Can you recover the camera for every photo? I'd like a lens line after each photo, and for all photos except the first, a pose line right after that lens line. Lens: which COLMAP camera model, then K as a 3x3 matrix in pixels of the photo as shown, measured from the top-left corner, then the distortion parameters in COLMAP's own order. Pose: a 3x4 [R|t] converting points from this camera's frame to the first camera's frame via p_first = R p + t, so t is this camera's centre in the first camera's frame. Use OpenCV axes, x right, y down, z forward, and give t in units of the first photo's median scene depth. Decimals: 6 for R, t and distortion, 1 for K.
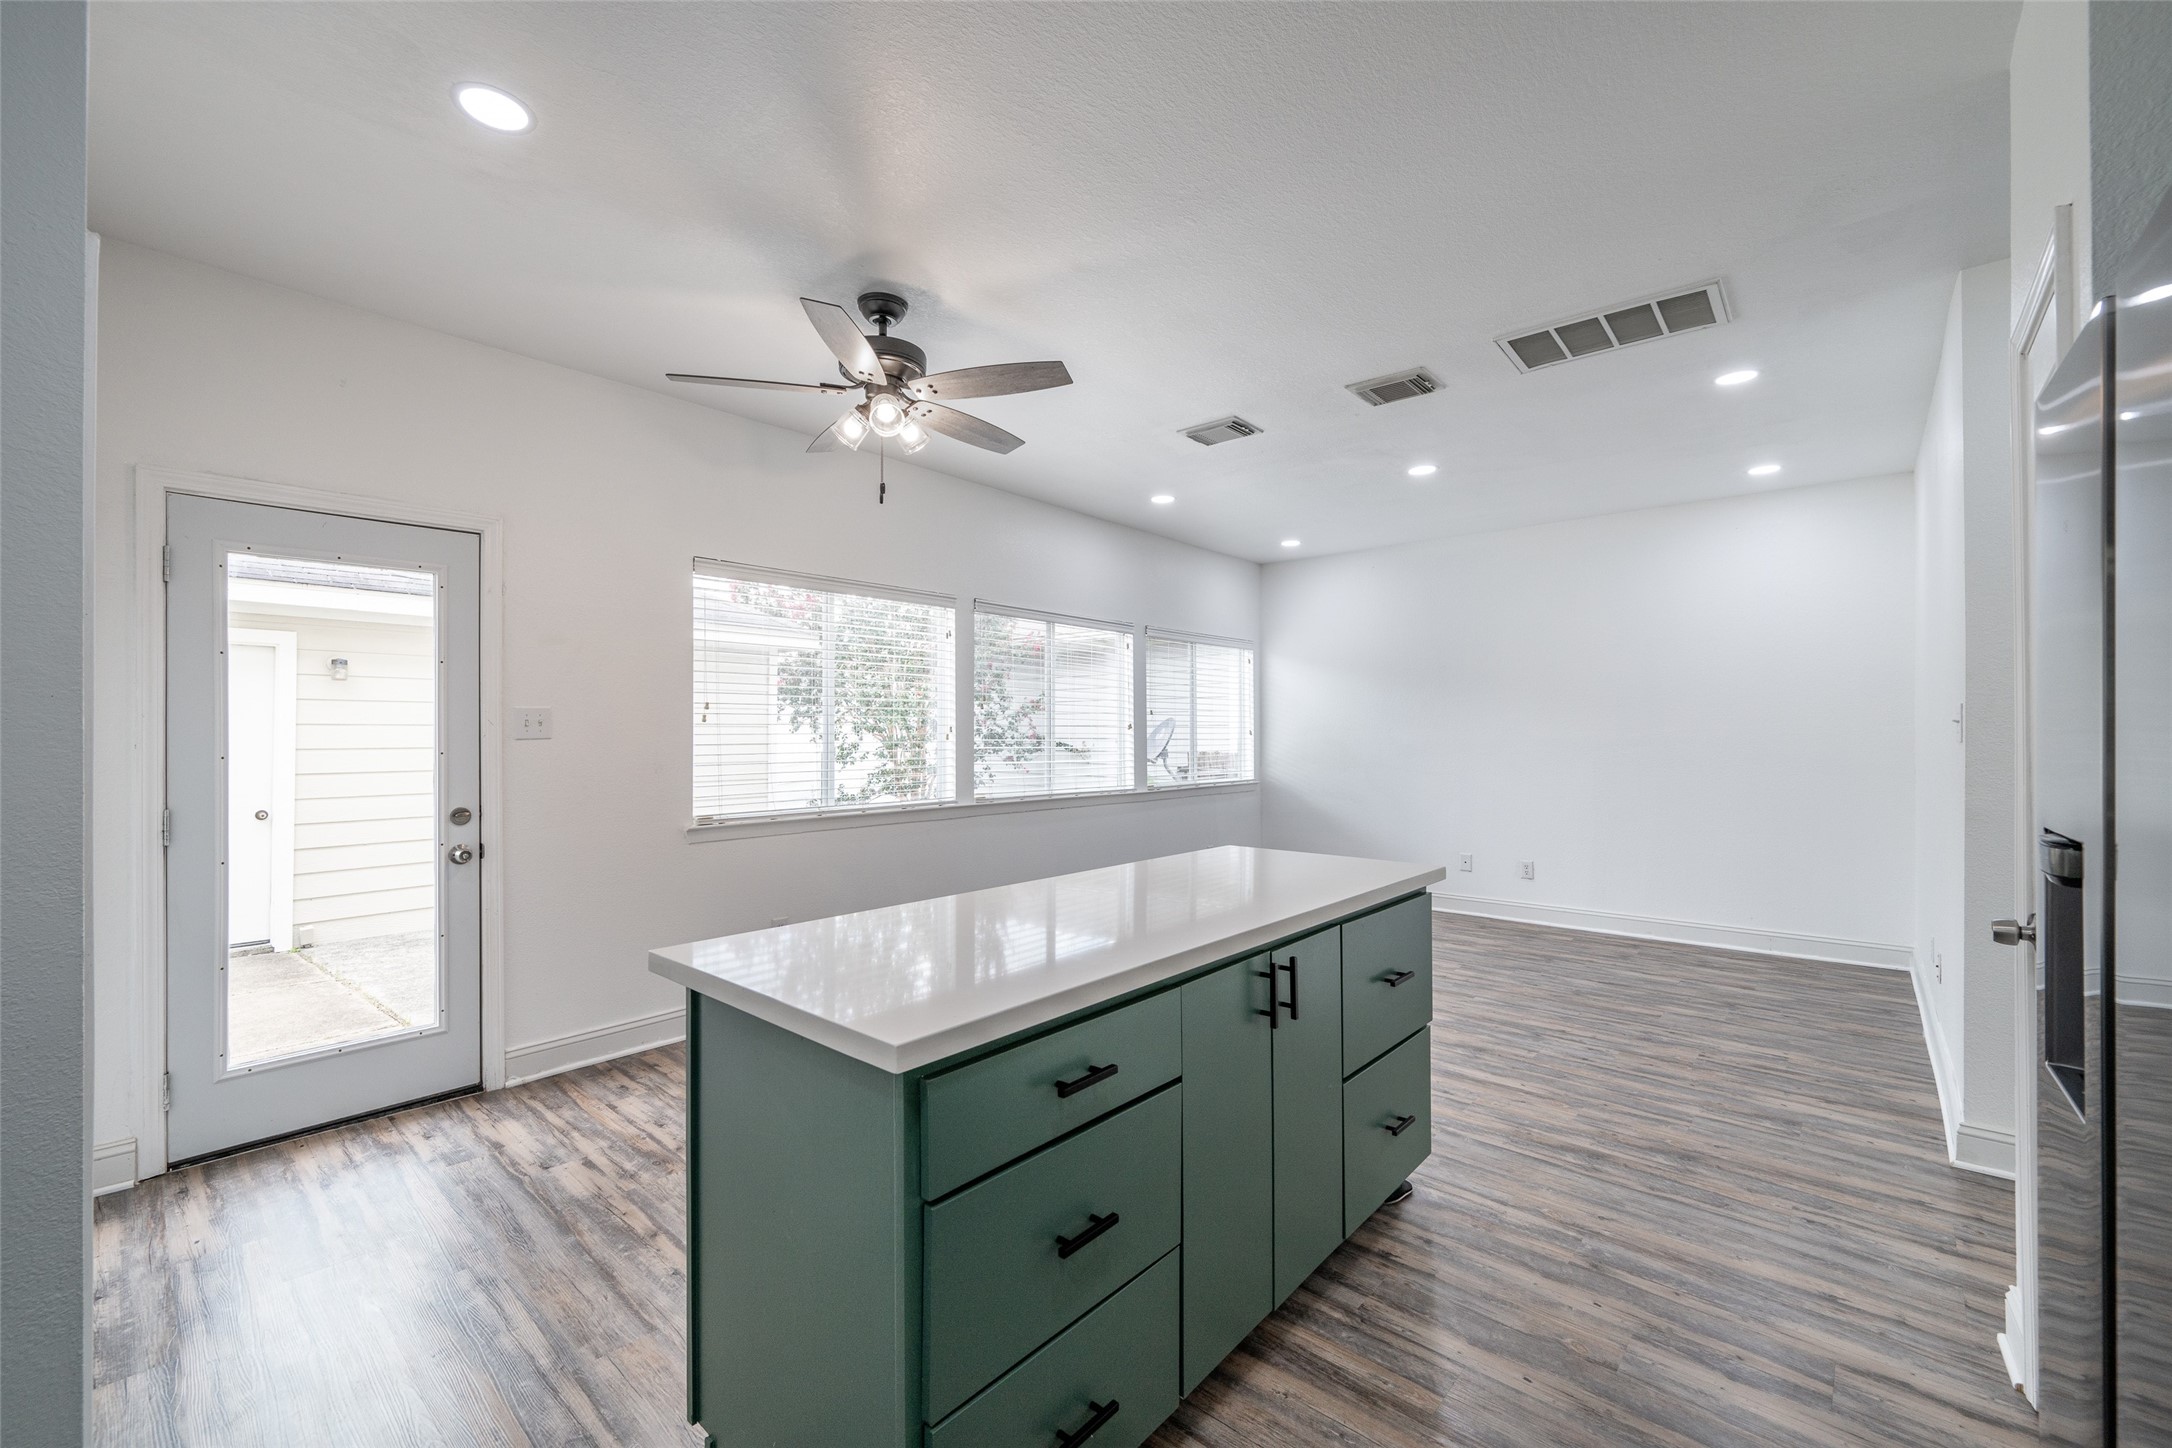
lens RADIAL K [[882.8, 0, 1075.9], [0, 882.8, 729.6], [0, 0, 1]] dist [-0.002968, -0.000055]
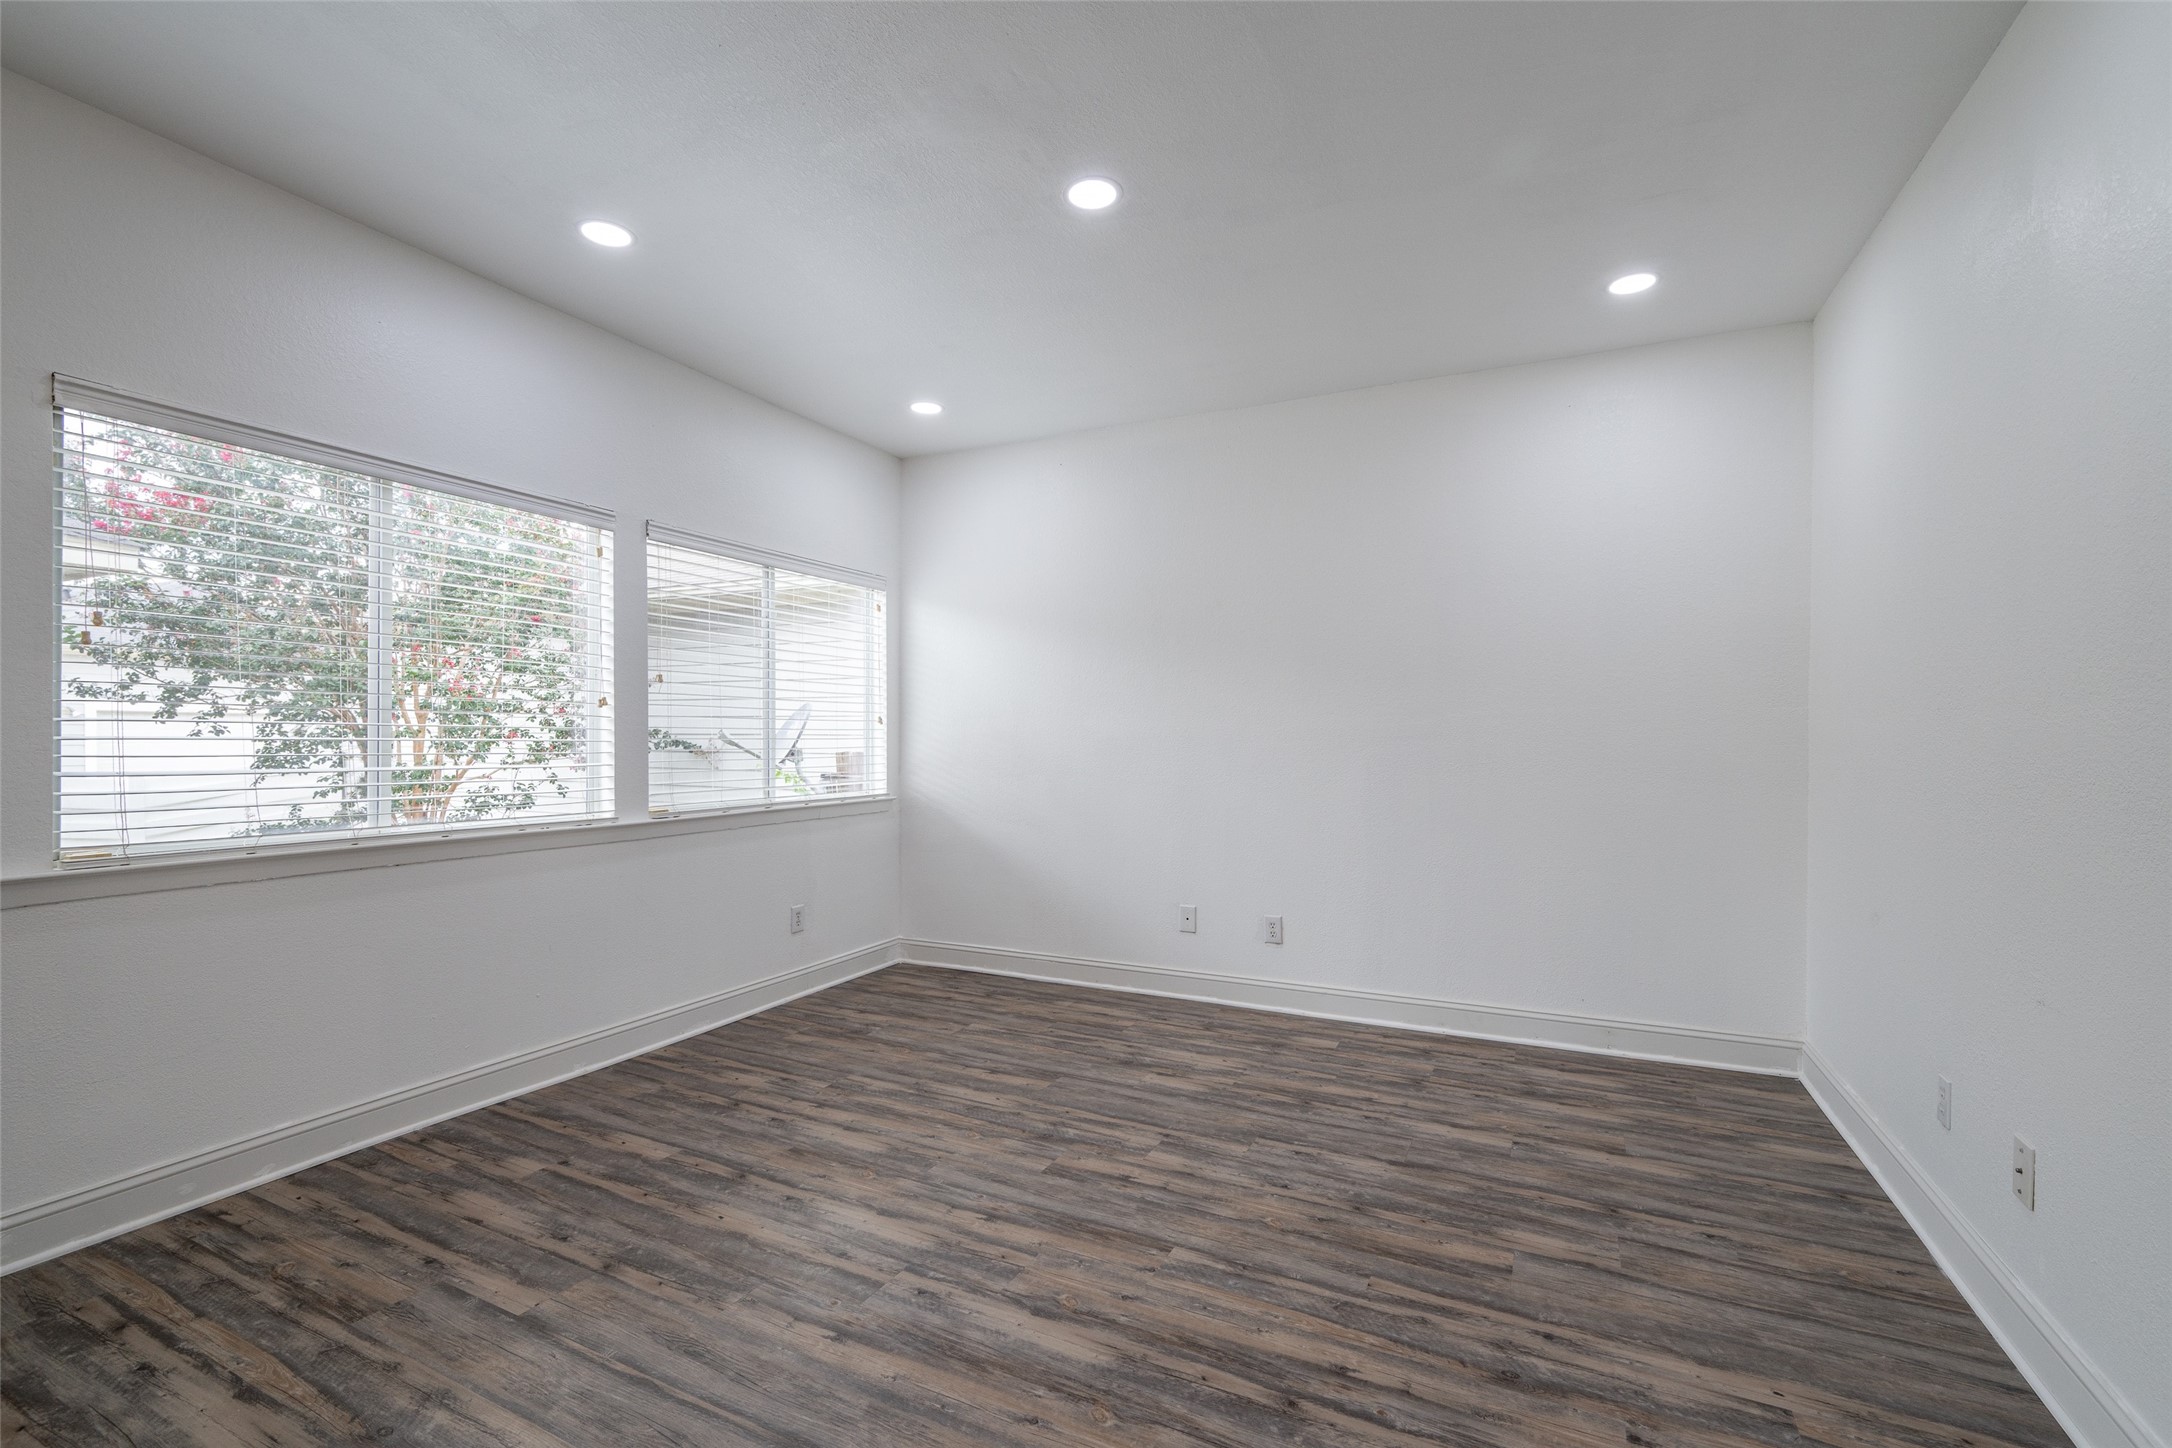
lens RADIAL K [[932.0, 0, 1102.1], [0, 932.0, 730.8], [0, 0, 1]] dist [-0.001007, 0.000126]
pose [[0.958802, 0.007260, 0.283984, 0.302821], [-0.006611, 0.999973, -0.003242, 0.023203], [-0.284000, 0.001231, 0.958824, 0.587484]]
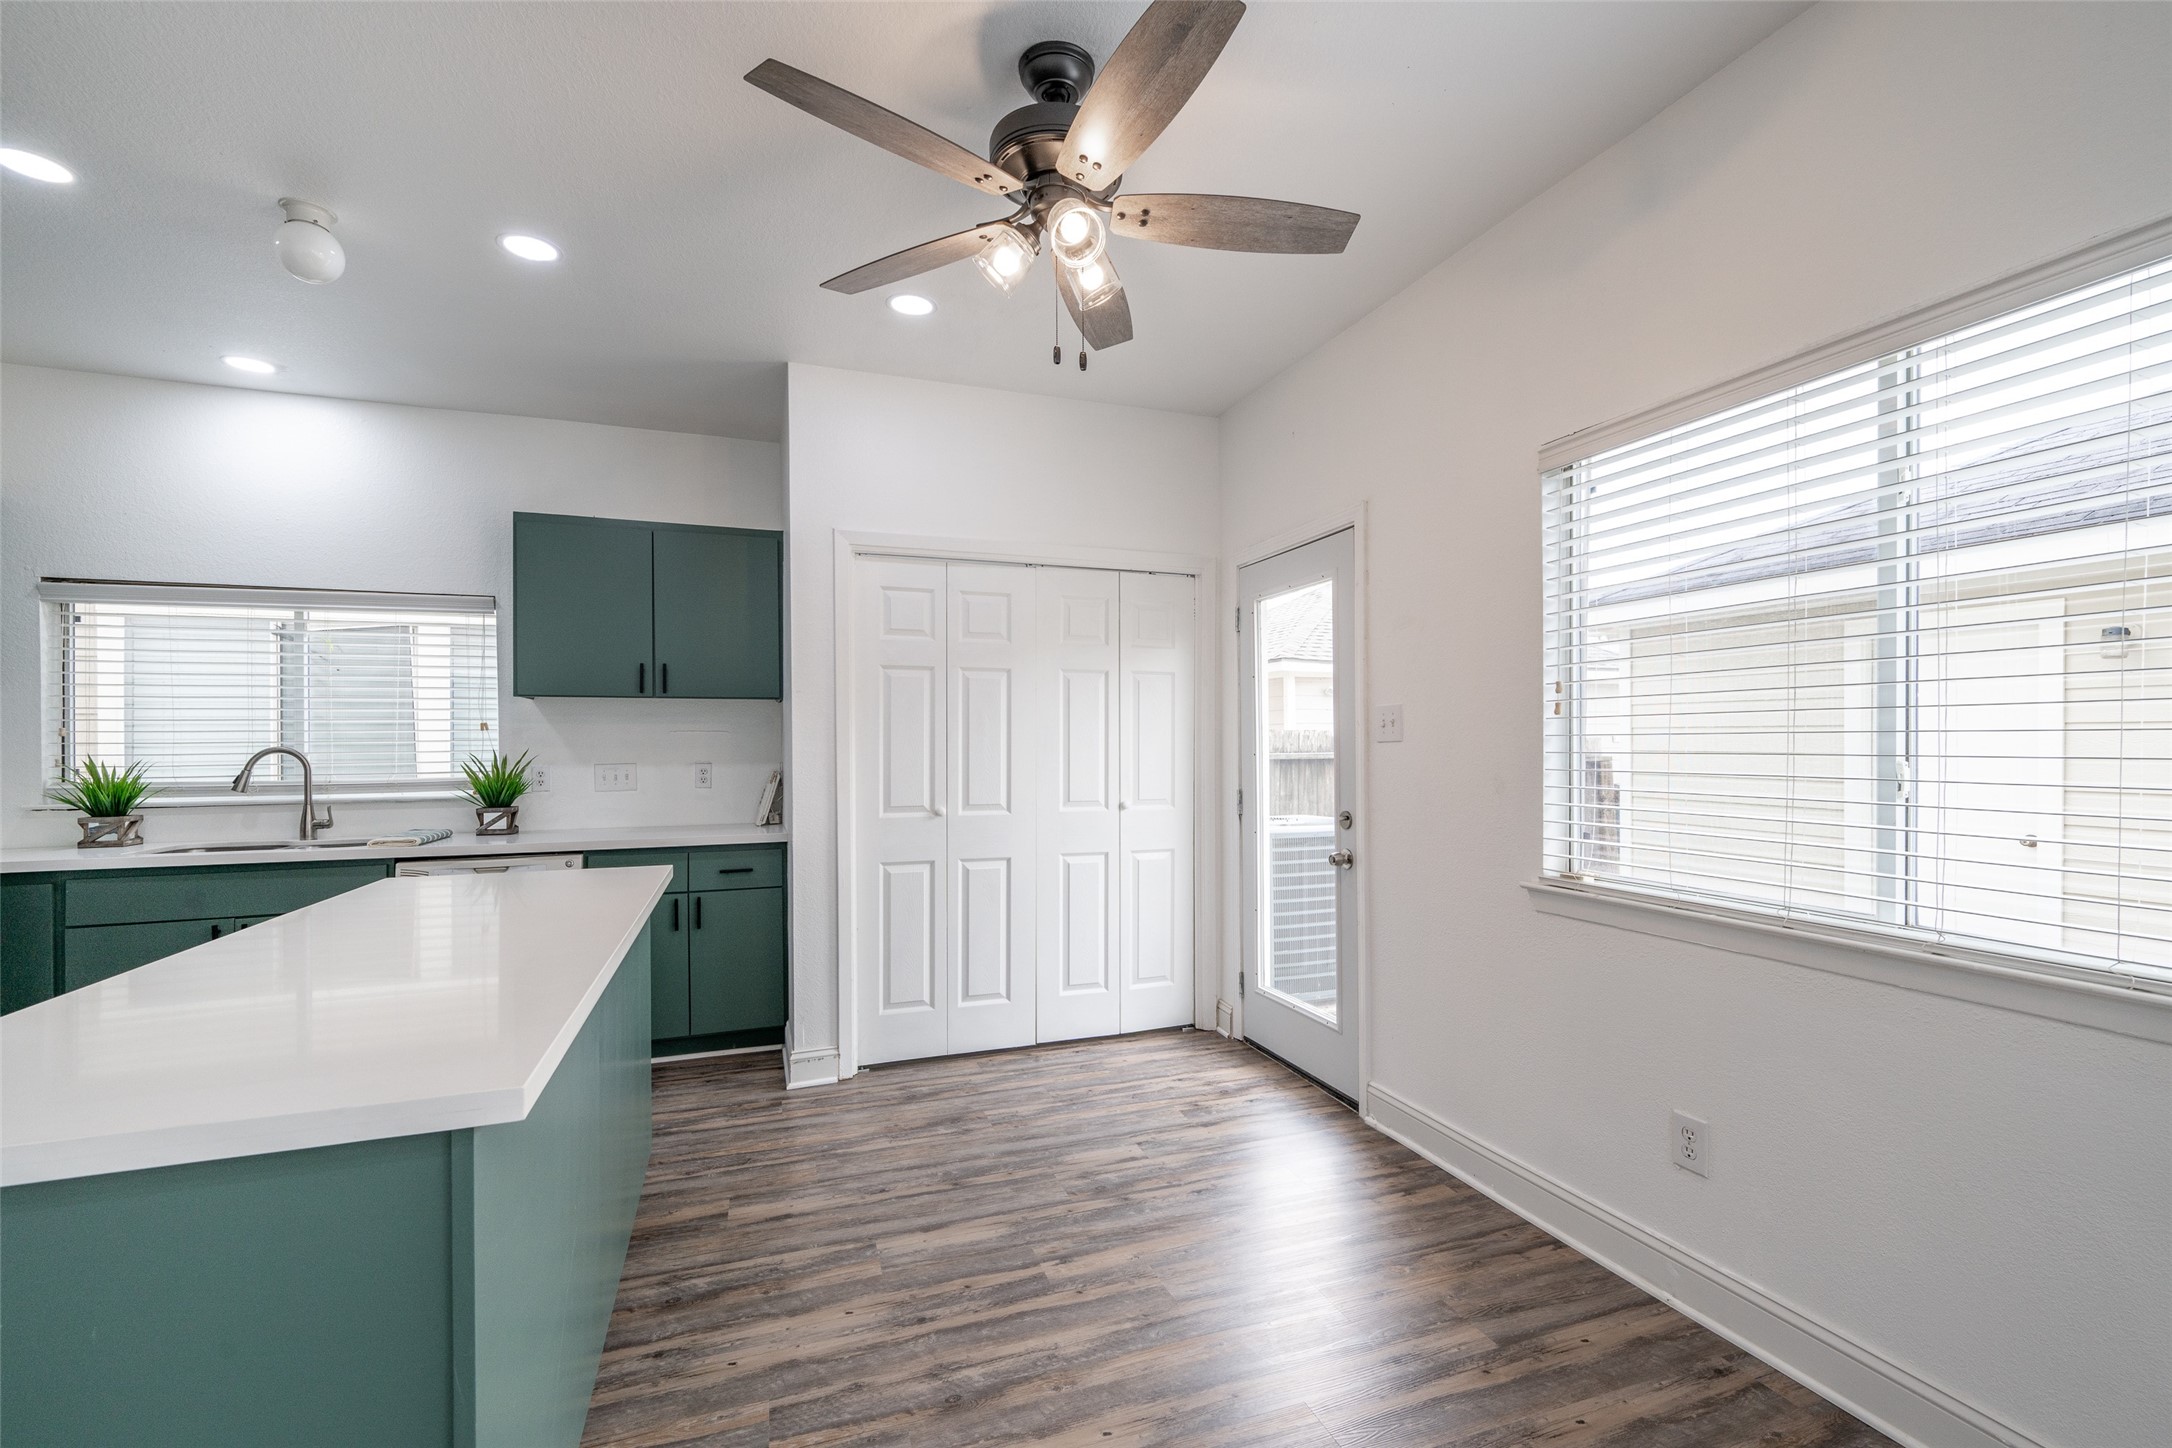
lens RADIAL K [[907.2, 0, 1086.8], [0, 907.2, 748.6], [0, 0, 1]] dist [-0.002236, 0.000091]
pose [[-0.466359, 0.008901, -0.884551, 0.276967], [0.007054, 0.999955, 0.006343, 0.008572], [0.884568, -0.003282, -0.466401, 1.020862]]
